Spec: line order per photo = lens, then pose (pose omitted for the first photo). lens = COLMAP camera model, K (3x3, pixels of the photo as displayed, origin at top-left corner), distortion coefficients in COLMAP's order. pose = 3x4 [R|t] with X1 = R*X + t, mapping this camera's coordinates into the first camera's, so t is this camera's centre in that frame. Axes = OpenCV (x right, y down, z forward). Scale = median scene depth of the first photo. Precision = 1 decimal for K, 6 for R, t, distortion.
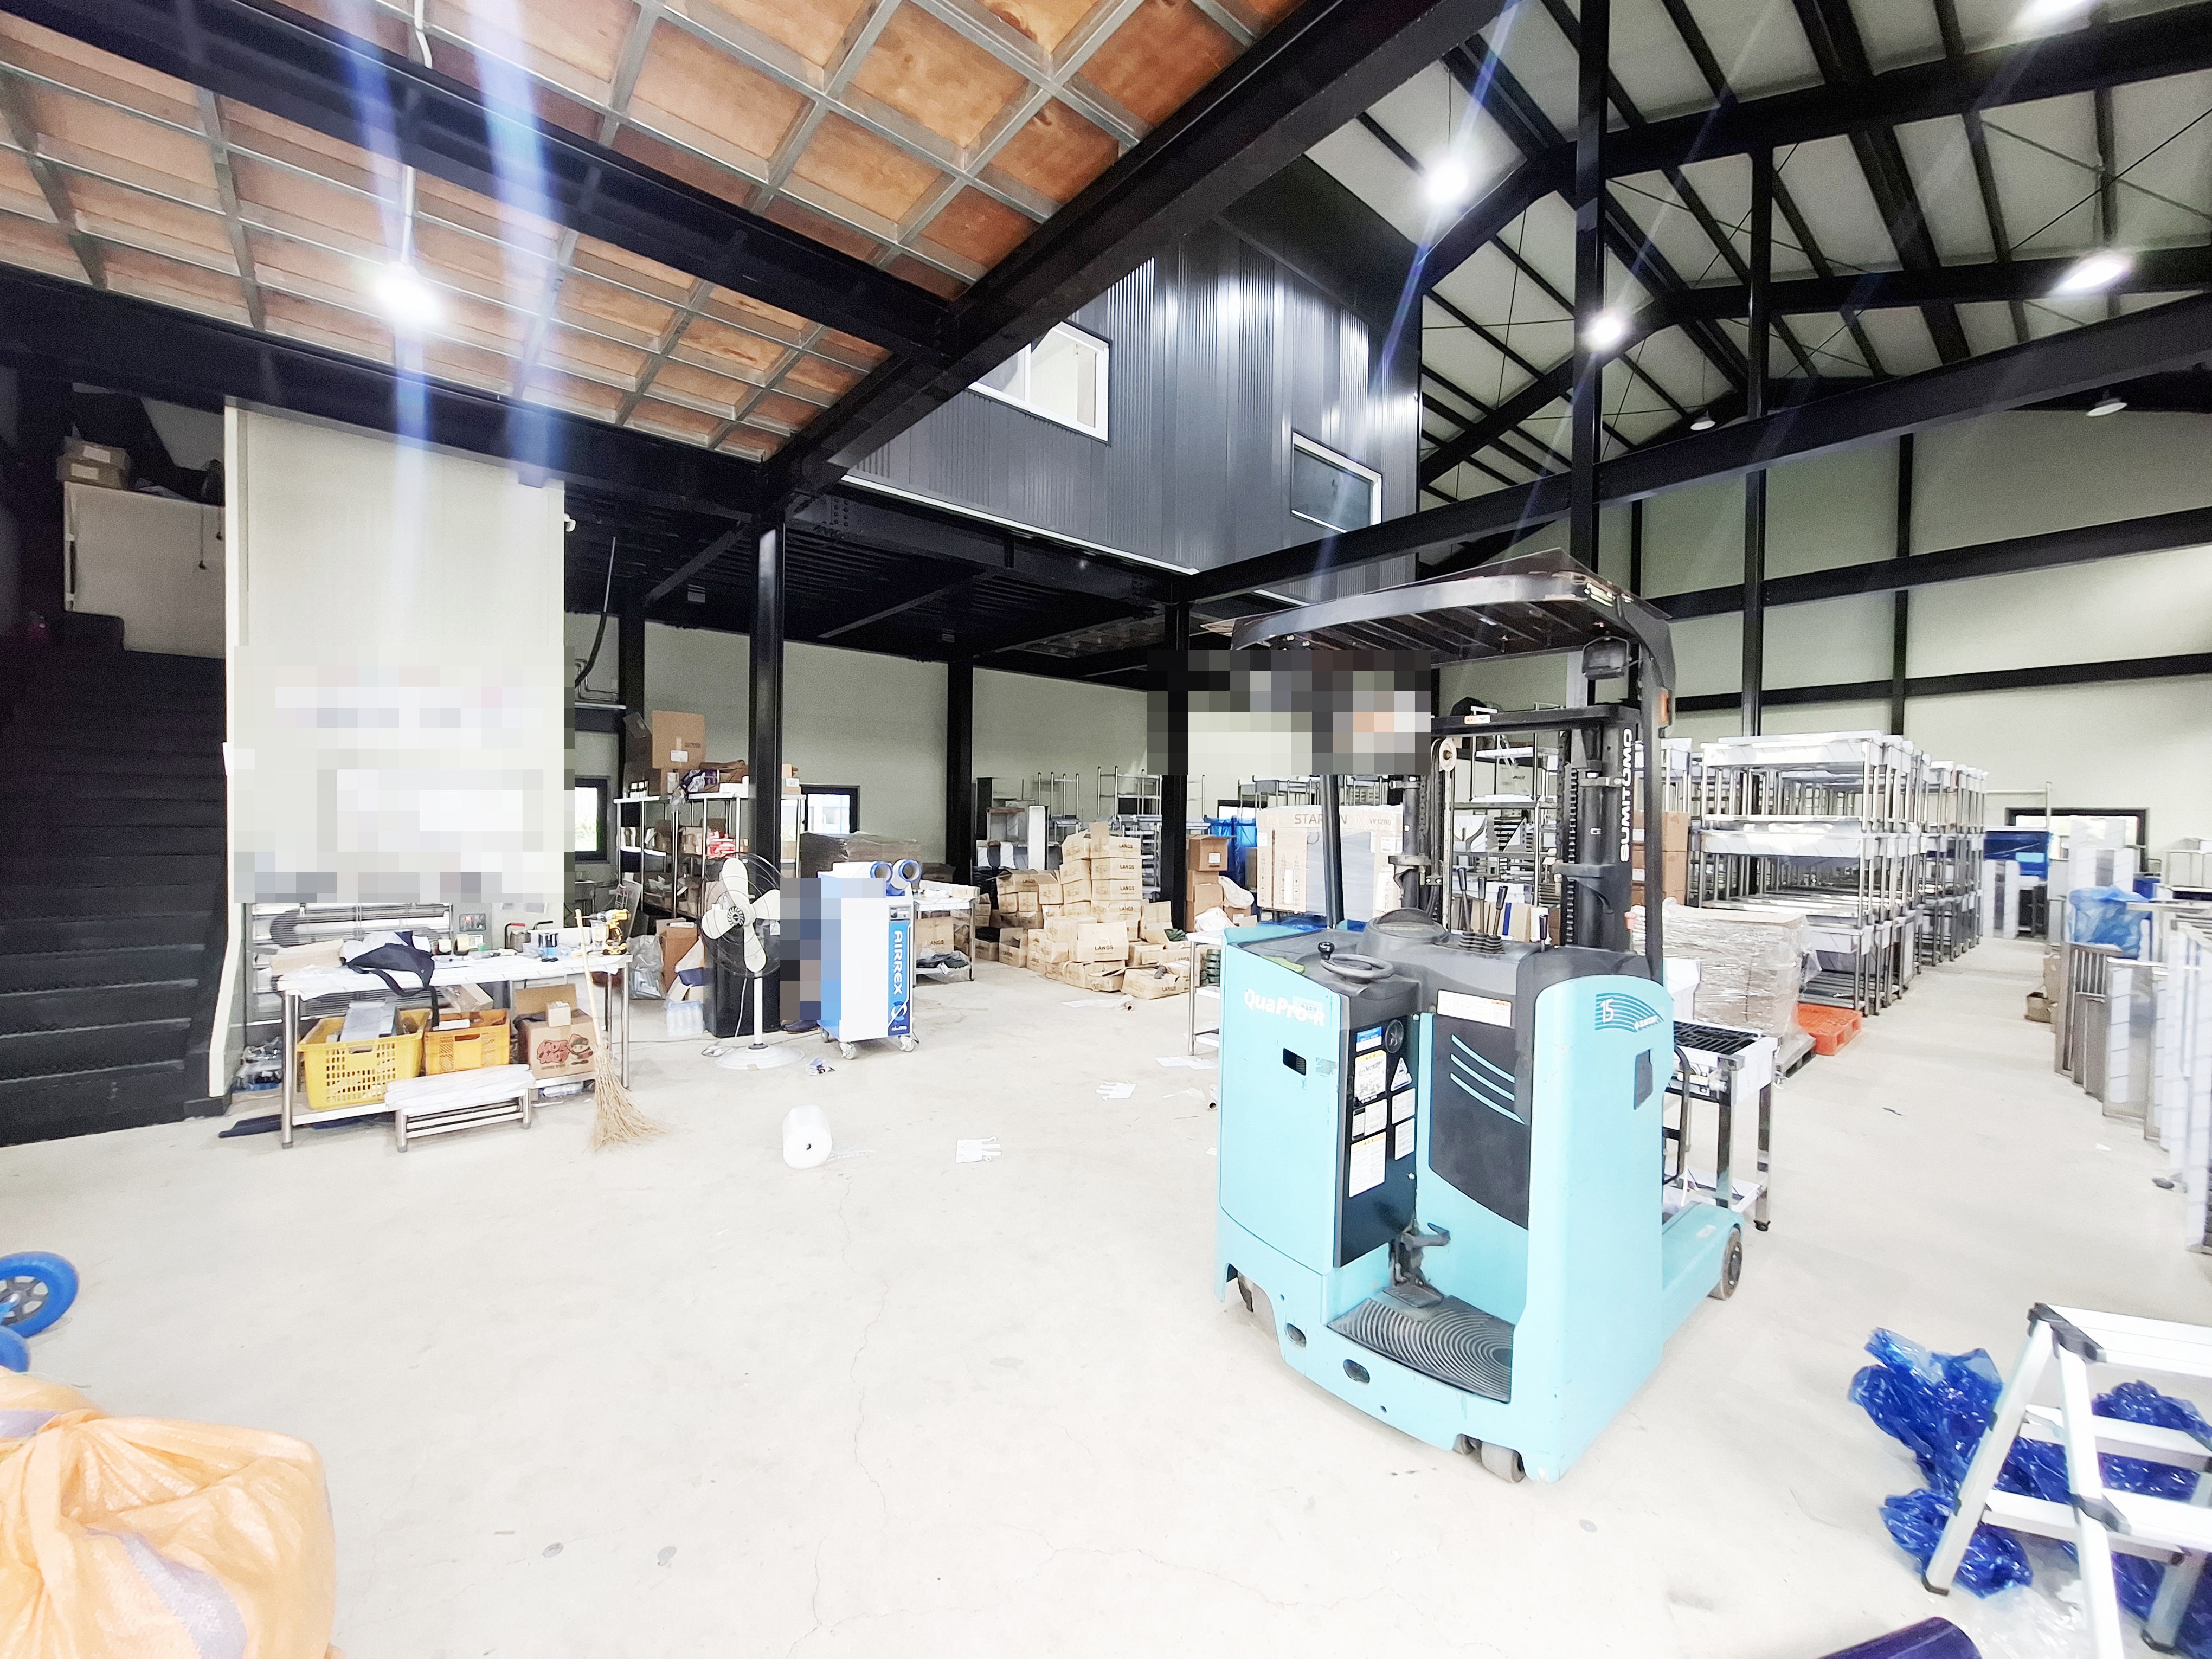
lens RADIAL K [[872.7, 0, 1110.3], [0, 872.7, 824.7], [0, 0, 1]] dist [0.000192, 0.000005]
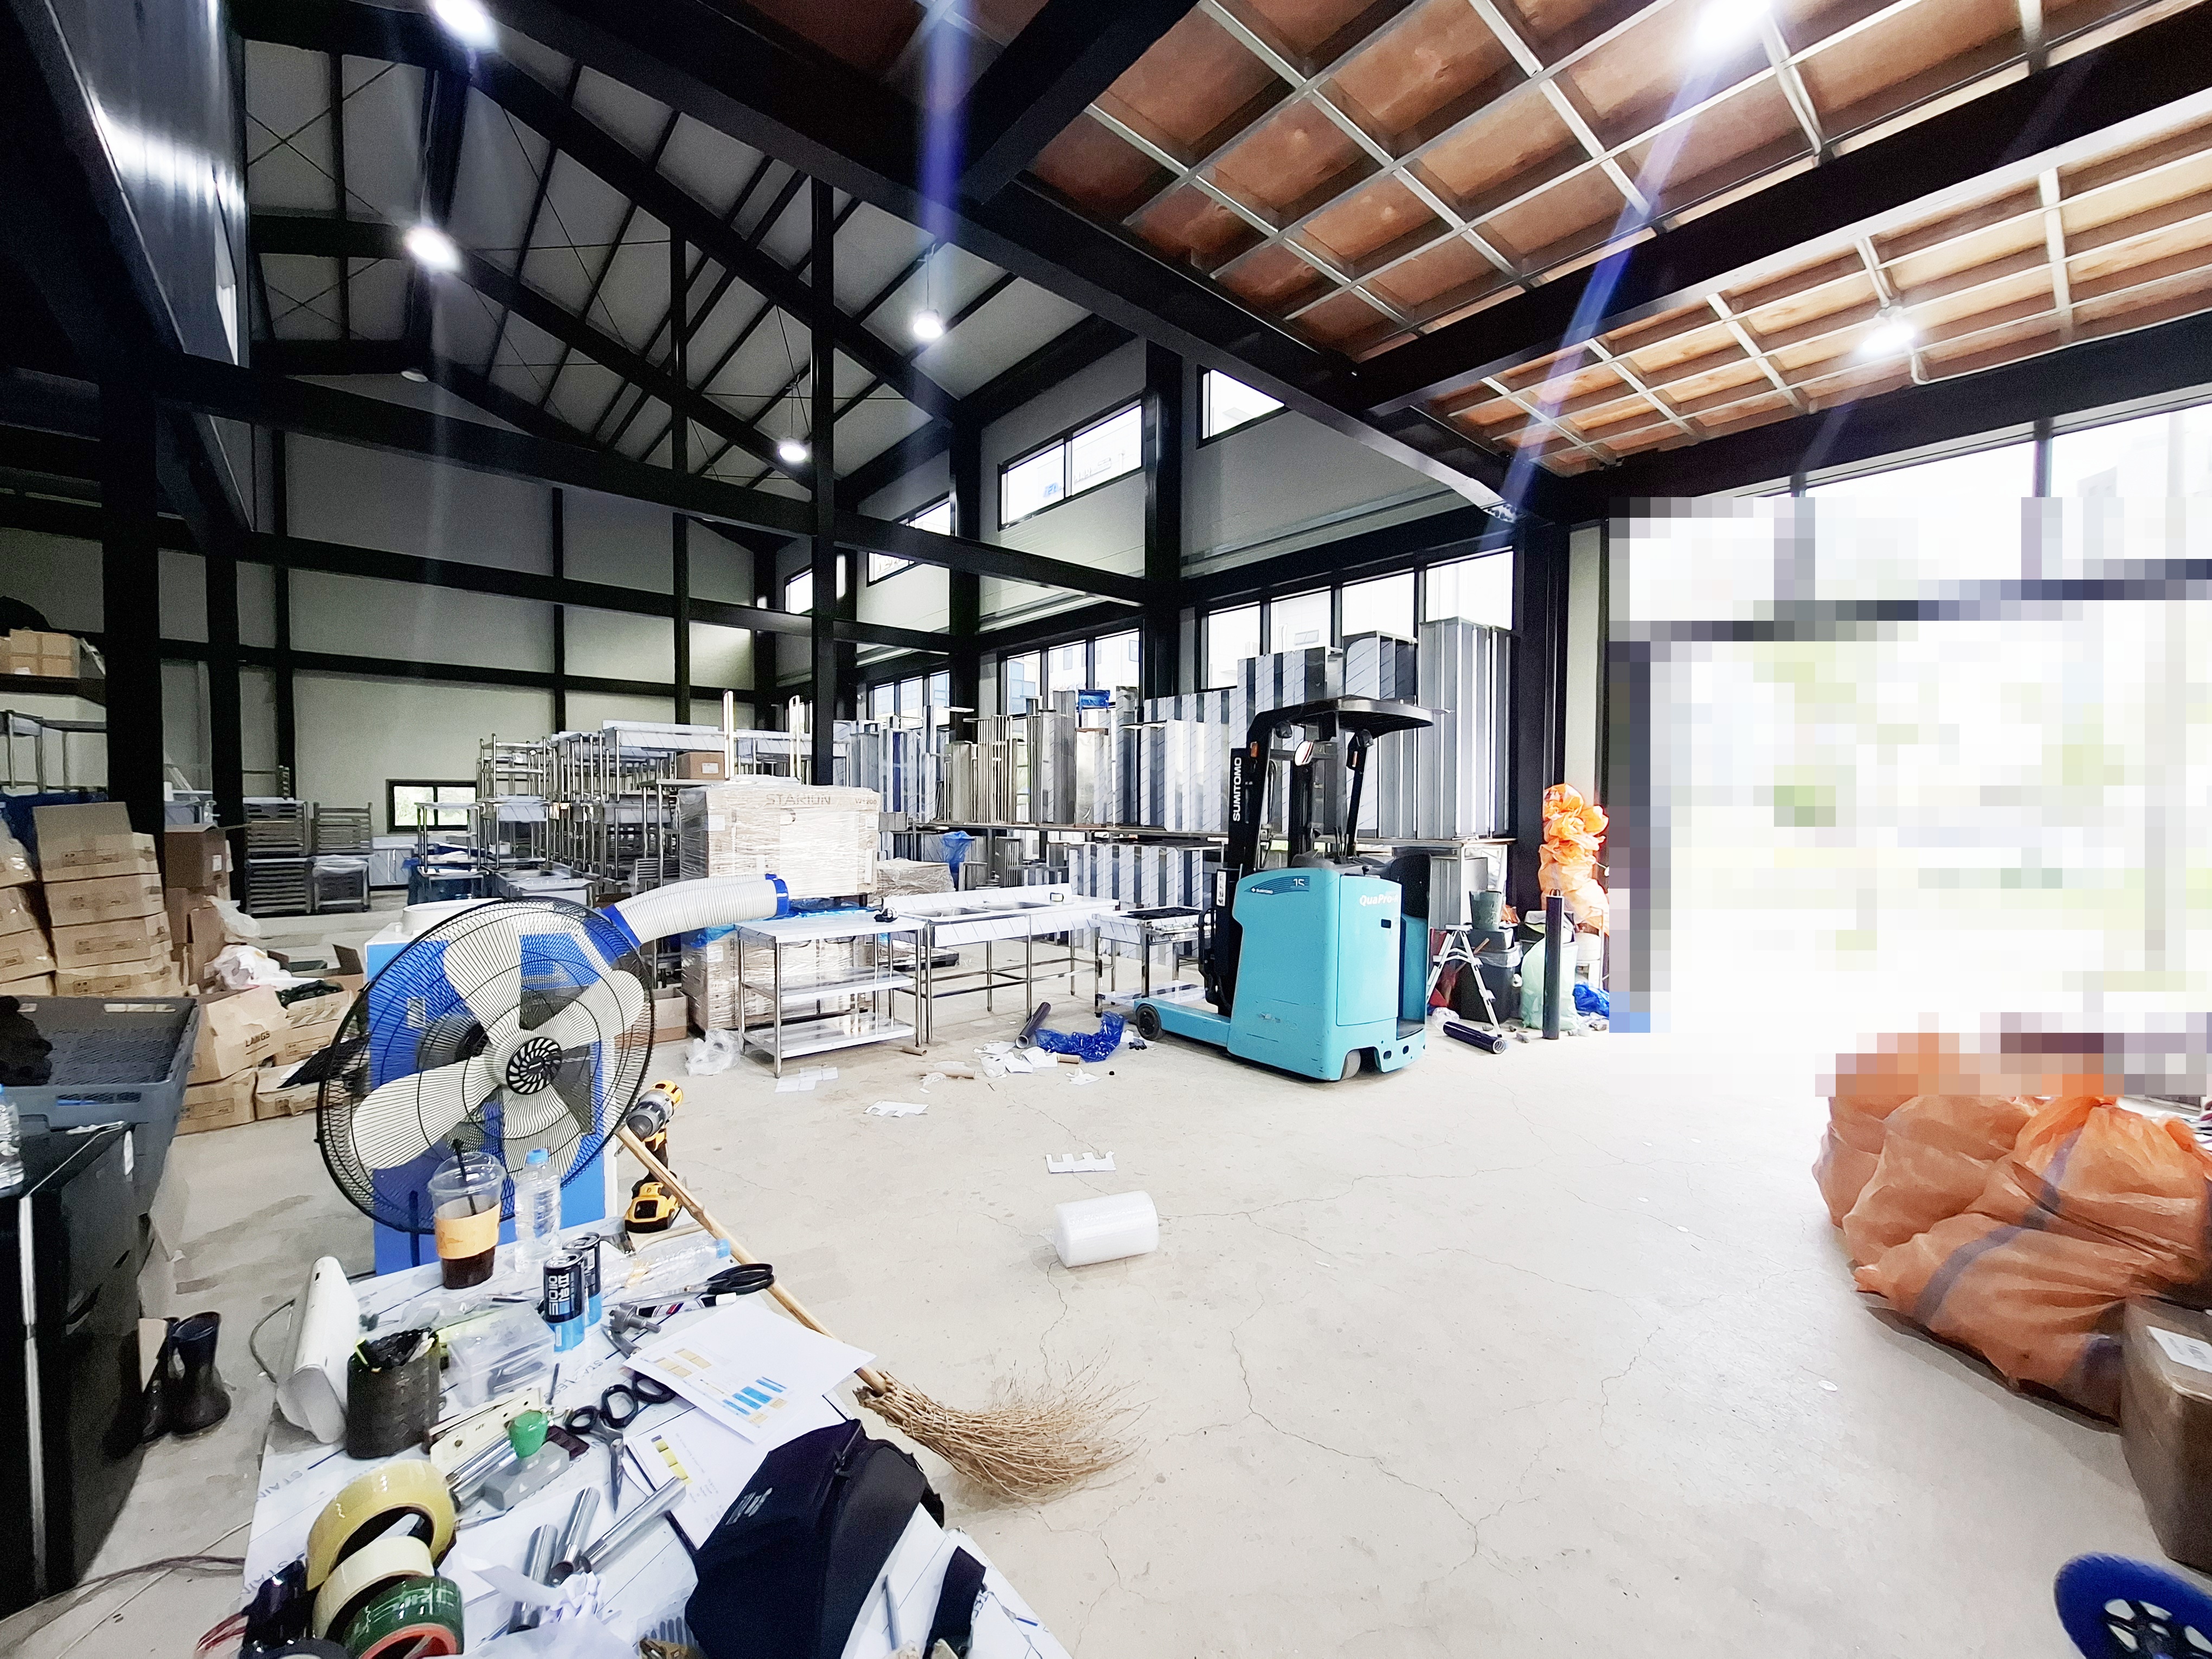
lens RADIAL K [[872.7, 0, 1110.8], [0, 872.7, 824.9], [0, 0, 1]] dist [0.000192, 0.000005]
pose [[-0.000910, -0.035435, 0.999372, -0.419250], [0.005676, 0.999356, 0.035440, -0.002968], [-0.999983, 0.005705, -0.000708, 0.389358]]
